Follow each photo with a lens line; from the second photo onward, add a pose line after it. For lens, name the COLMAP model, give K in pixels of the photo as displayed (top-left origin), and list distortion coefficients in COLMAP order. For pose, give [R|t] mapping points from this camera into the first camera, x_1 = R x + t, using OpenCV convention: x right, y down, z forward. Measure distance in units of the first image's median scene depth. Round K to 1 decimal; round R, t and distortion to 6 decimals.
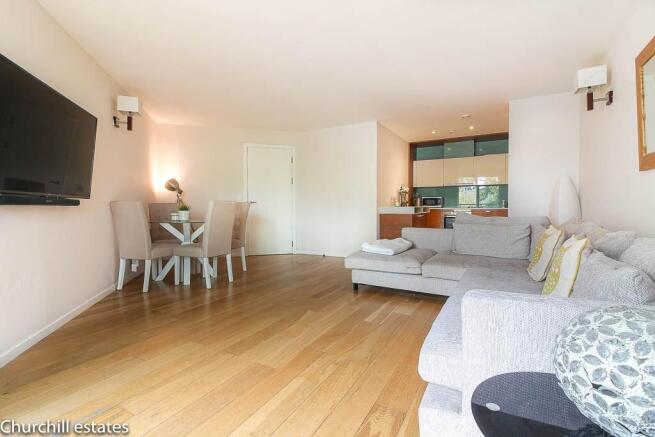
lens RADIAL K [[307.8, 0, 329.9], [0, 307.8, 215.8], [0, 0, 1]] dist [-0.001803, -0.000182]
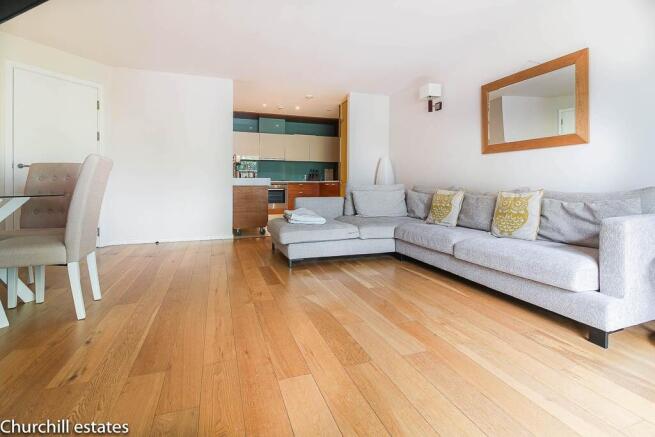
lens RADIAL K [[314.3, 0, 327.8], [0, 314.3, 186.6], [0, 0, 1]] dist [0.000348, -0.000172]
pose [[0.659848, -0.000158, 0.751399, -0.491529], [0.019977, 0.999650, -0.017332, 0.025784], [-0.751133, 0.026447, 0.659620, 0.300777]]
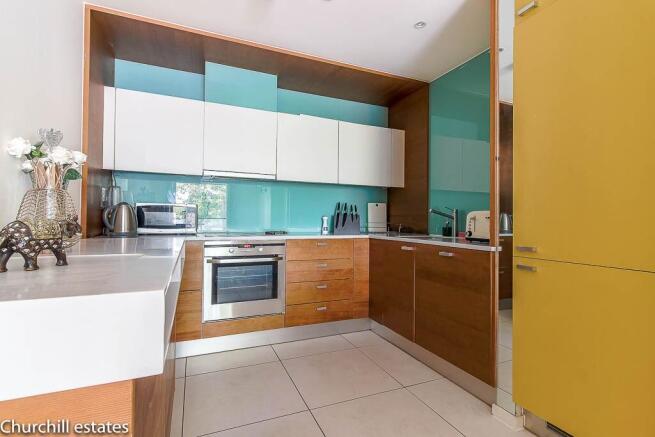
lens RADIAL K [[307.8, 0, 329.9], [0, 307.8, 215.8], [0, 0, 1]] dist [-0.001803, -0.000182]
pose [[0.600337, 0.018910, 0.799523, 0.332672], [0.015494, 0.999258, -0.035269, -0.065784], [-0.799597, 0.033561, 0.599599, 1.295725]]
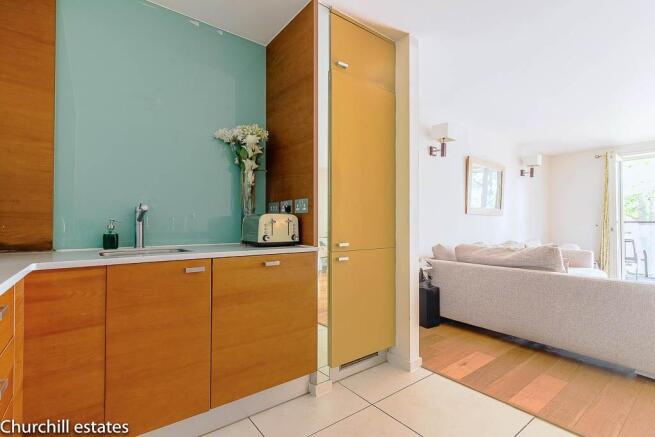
lens RADIAL K [[307.8, 0, 329.9], [0, 307.8, 215.8], [0, 0, 1]] dist [-0.001803, -0.000182]
pose [[-0.921865, 0.014733, 0.387230, 0.628555], [0.015028, 0.999885, -0.002266, -0.082691], [-0.387219, 0.003730, -0.921980, 1.846035]]
